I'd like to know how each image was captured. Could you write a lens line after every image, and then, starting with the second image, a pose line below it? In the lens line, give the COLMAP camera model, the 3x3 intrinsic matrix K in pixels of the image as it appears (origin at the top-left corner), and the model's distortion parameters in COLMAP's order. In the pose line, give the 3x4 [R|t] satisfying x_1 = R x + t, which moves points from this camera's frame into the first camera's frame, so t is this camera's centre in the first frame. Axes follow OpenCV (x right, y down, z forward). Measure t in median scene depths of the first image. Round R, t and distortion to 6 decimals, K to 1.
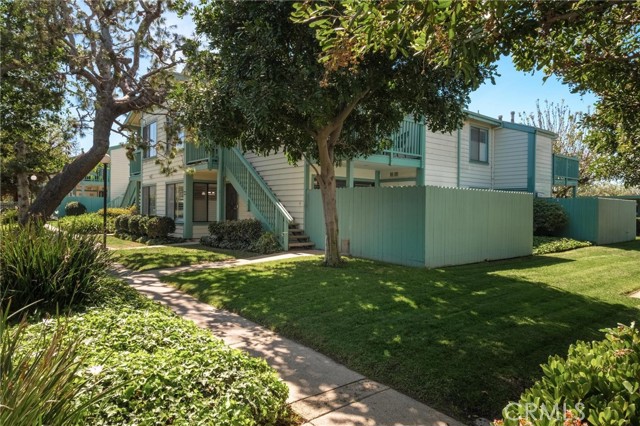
lens RADIAL K [[422.5, 0, 319.1], [0, 422.5, 213.4], [0, 0, 1]] dist [0.002007, 0.000602]
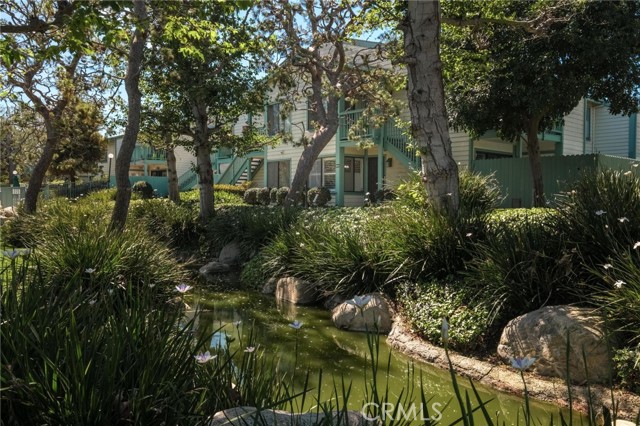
lens RADIAL K [[500.1, 0, 320.9], [0, 500.1, 211.8], [0, 0, 1]] dist [0.000833, -0.000886]
pose [[0.999078, -0.008034, 0.042168, -0.381813], [0.007380, 0.999851, 0.015635, 0.048978], [-0.042287, -0.015309, 0.998988, -0.310800]]
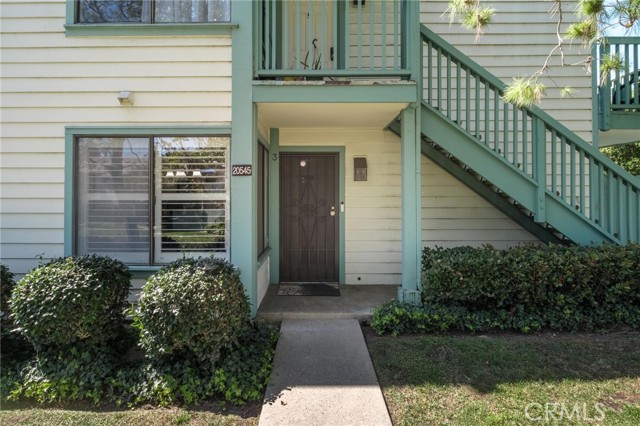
lens RADIAL K [[331.6, 0, 322.6], [0, 331.6, 196.4], [0, 0, 1]] dist [-0.006193, -0.000940]
pose [[0.642883, -0.008167, 0.765921, -0.421286], [0.013421, 0.999910, -0.000603, -0.025642], [-0.765847, 0.010668, 0.642934, 0.727448]]
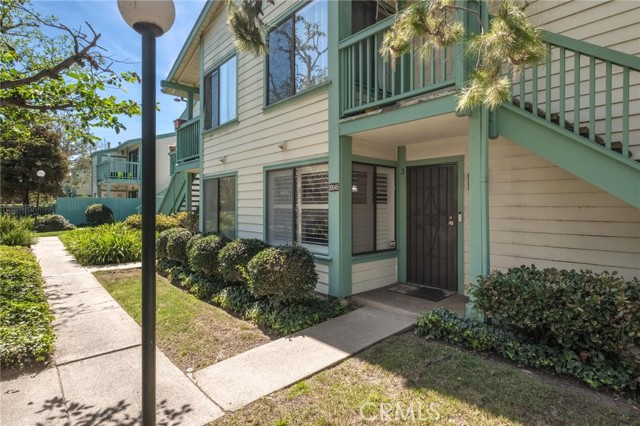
lens RADIAL K [[331.6, 0, 319.3], [0, 331.6, 207.5], [0, 0, 1]] dist [-0.006193, -0.000940]
pose [[0.999114, -0.009353, 0.041035, -0.314448], [0.009583, 0.999939, -0.005422, -0.023974], [-0.040982, 0.005811, 0.999143, 0.612204]]
